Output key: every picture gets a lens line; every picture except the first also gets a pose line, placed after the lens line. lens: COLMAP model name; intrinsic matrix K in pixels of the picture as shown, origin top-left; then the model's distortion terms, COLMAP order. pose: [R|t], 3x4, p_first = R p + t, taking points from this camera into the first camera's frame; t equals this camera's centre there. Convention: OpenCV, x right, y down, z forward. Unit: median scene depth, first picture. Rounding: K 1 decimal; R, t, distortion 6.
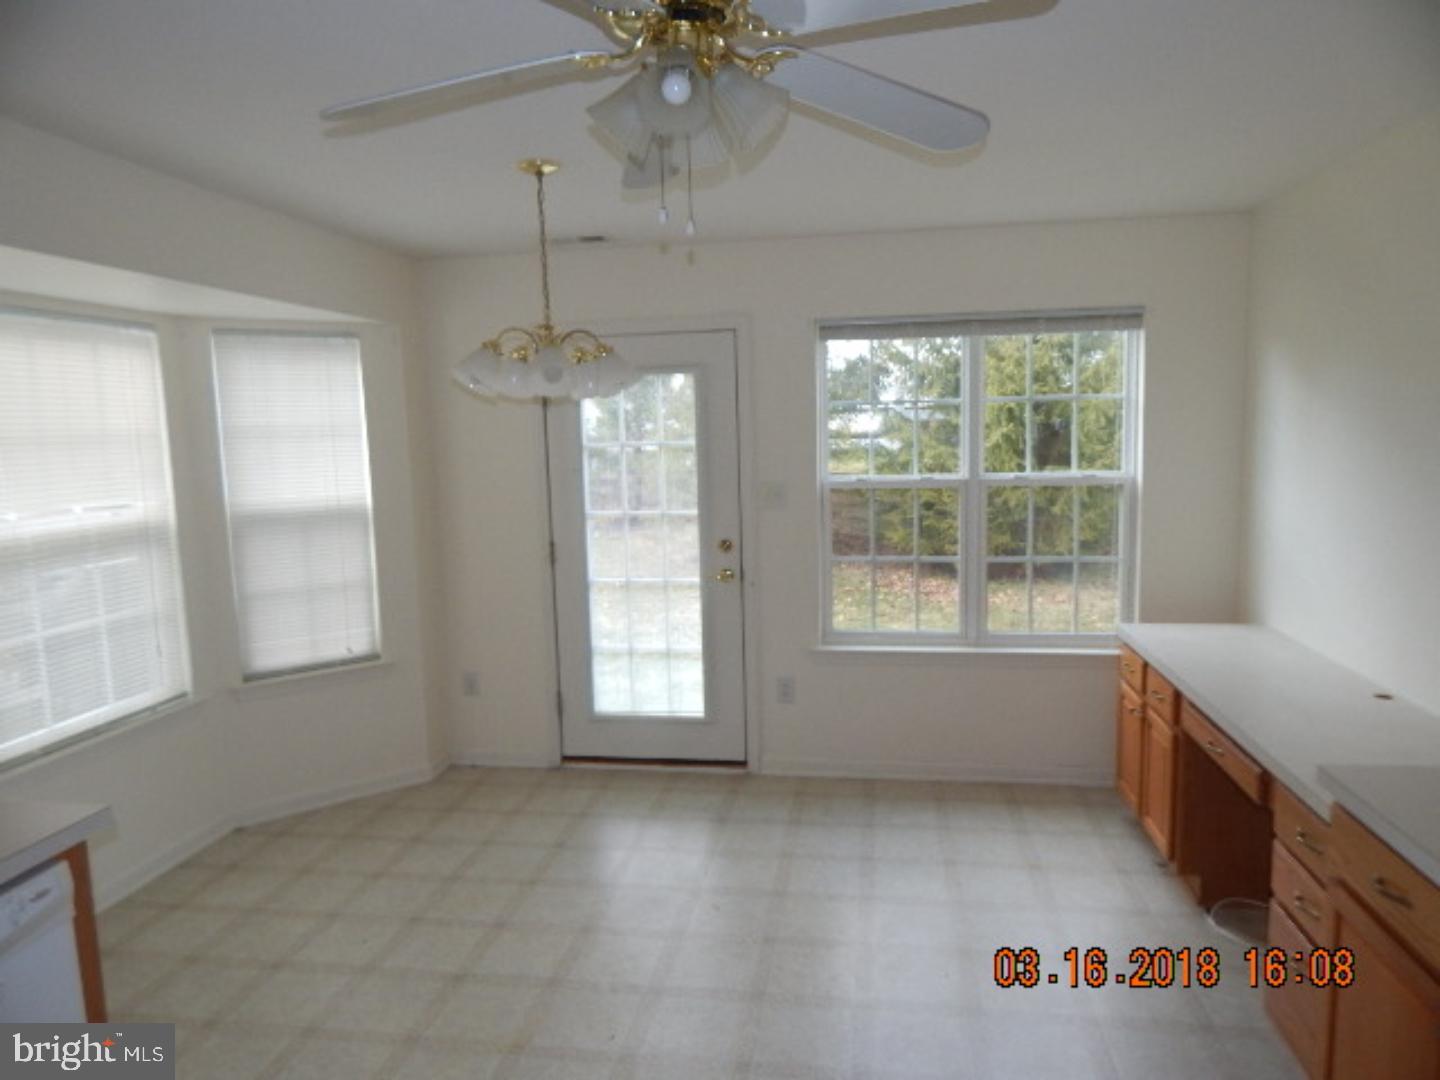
lens RADIAL K [[991.3, 0, 718.9], [0, 991.3, 547.6], [0, 0, 1]] dist [0.059136, -0.000718]
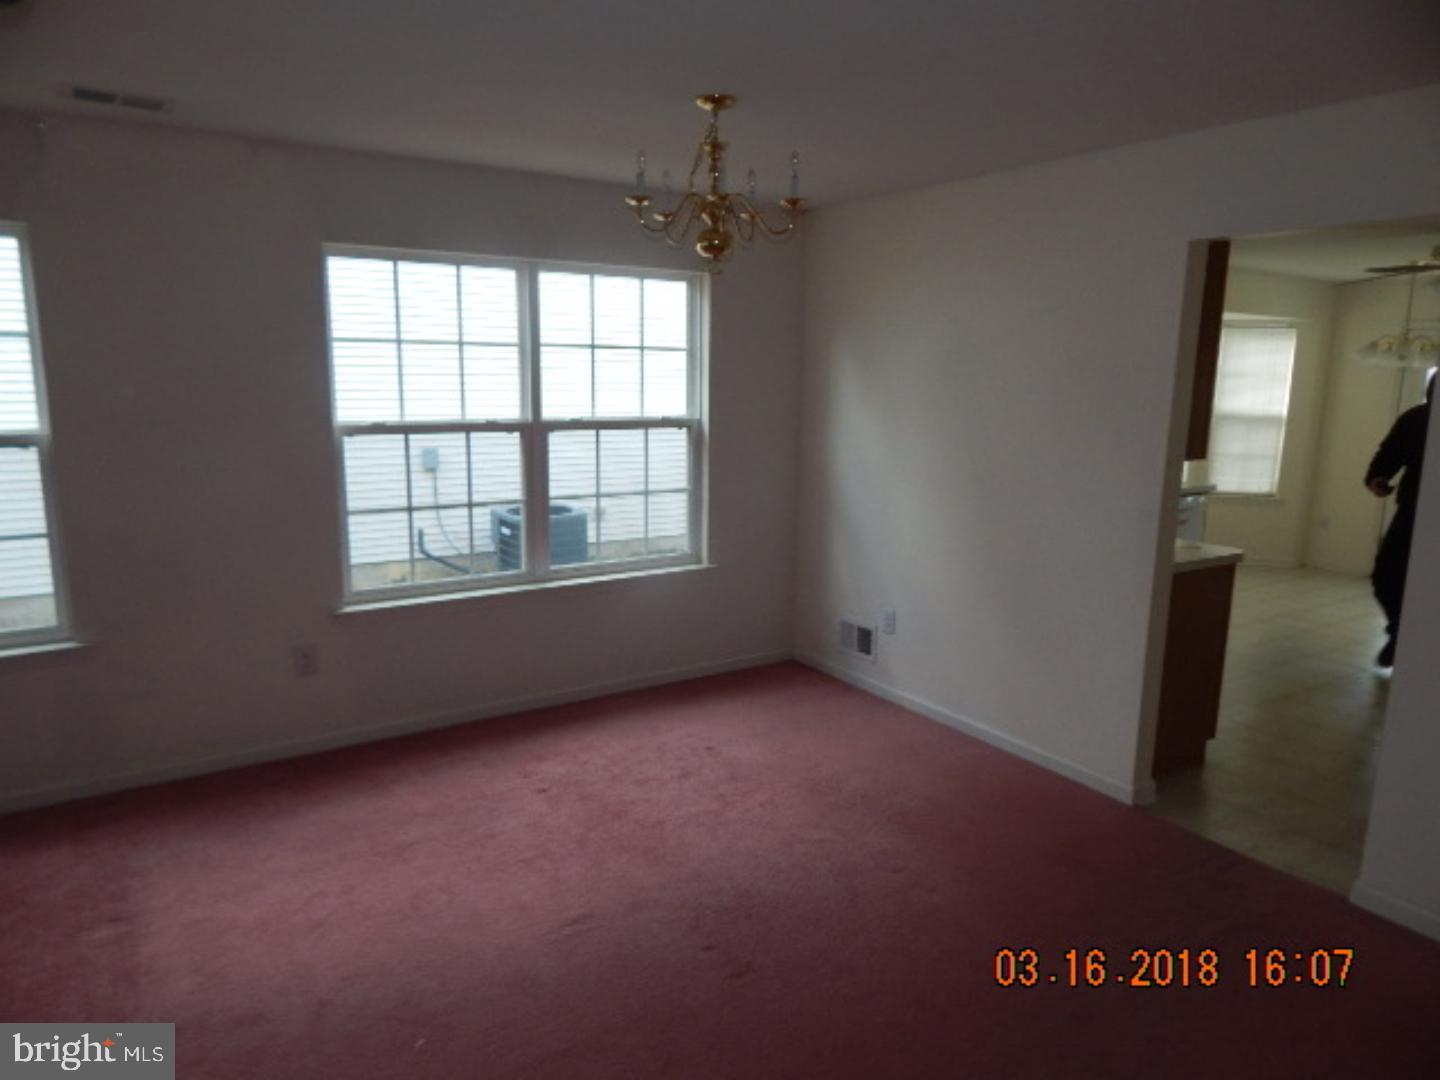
lens RADIAL K [[906.3, 0, 723.6], [0, 906.3, 534.4], [0, 0, 1]] dist [-0.003216, -0.000793]
pose [[0.669407, 0.169030, -0.723411, 0.227153], [-0.128176, 0.985447, 0.111650, 0.126595], [0.731755, 0.017985, 0.681331, -0.975744]]
